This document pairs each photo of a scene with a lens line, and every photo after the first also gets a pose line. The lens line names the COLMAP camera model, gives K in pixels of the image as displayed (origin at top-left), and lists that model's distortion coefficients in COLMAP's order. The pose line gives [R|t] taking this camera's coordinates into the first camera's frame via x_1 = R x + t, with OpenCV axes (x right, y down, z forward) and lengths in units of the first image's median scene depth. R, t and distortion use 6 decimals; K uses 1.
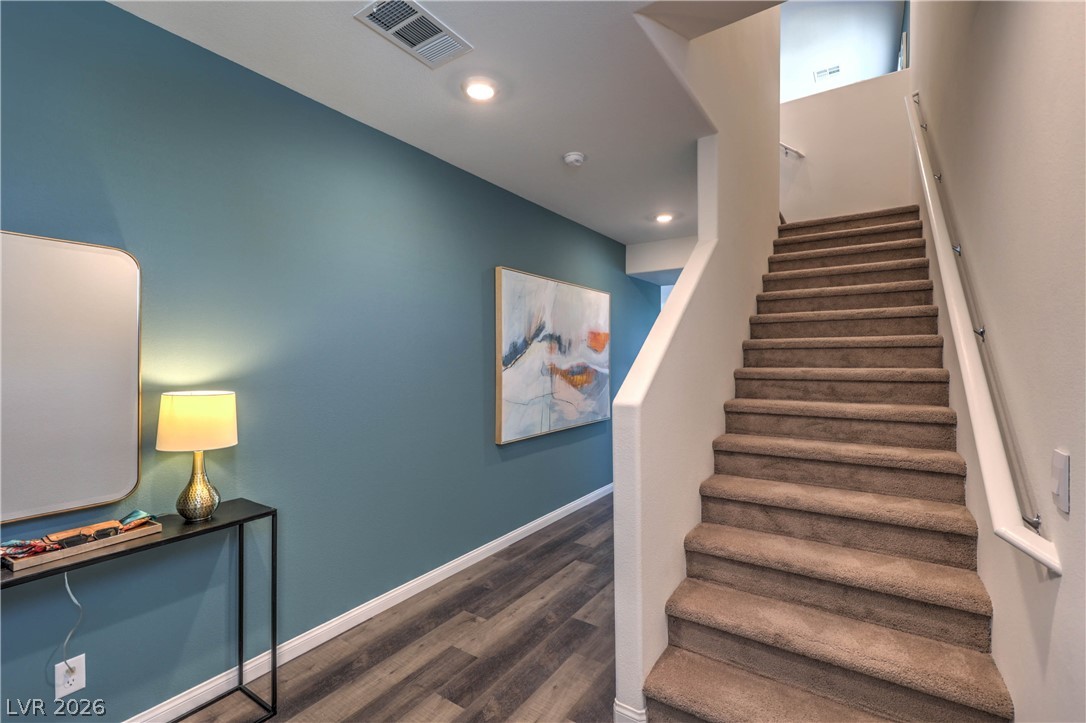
lens RADIAL K [[486.2, 0, 543.0], [0, 486.2, 361.5], [0, 0, 1]] dist [-0.000240, -0.000063]
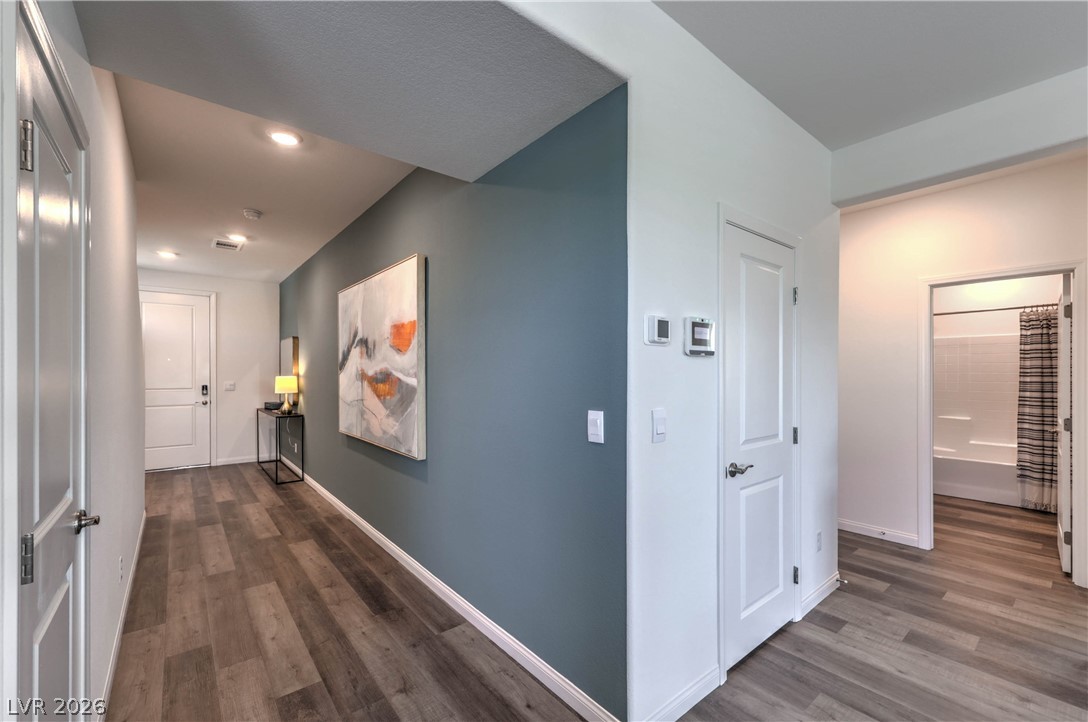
lens RADIAL K [[443.6, 0, 542.2], [0, 443.6, 377.2], [0, 0, 1]] dist [0.001938, 0.000218]
pose [[-0.287869, 0.014465, -0.957561, 0.757748], [-0.004902, 0.999851, 0.016577, 0.004499], [0.957657, 0.009466, -0.287755, 1.592721]]
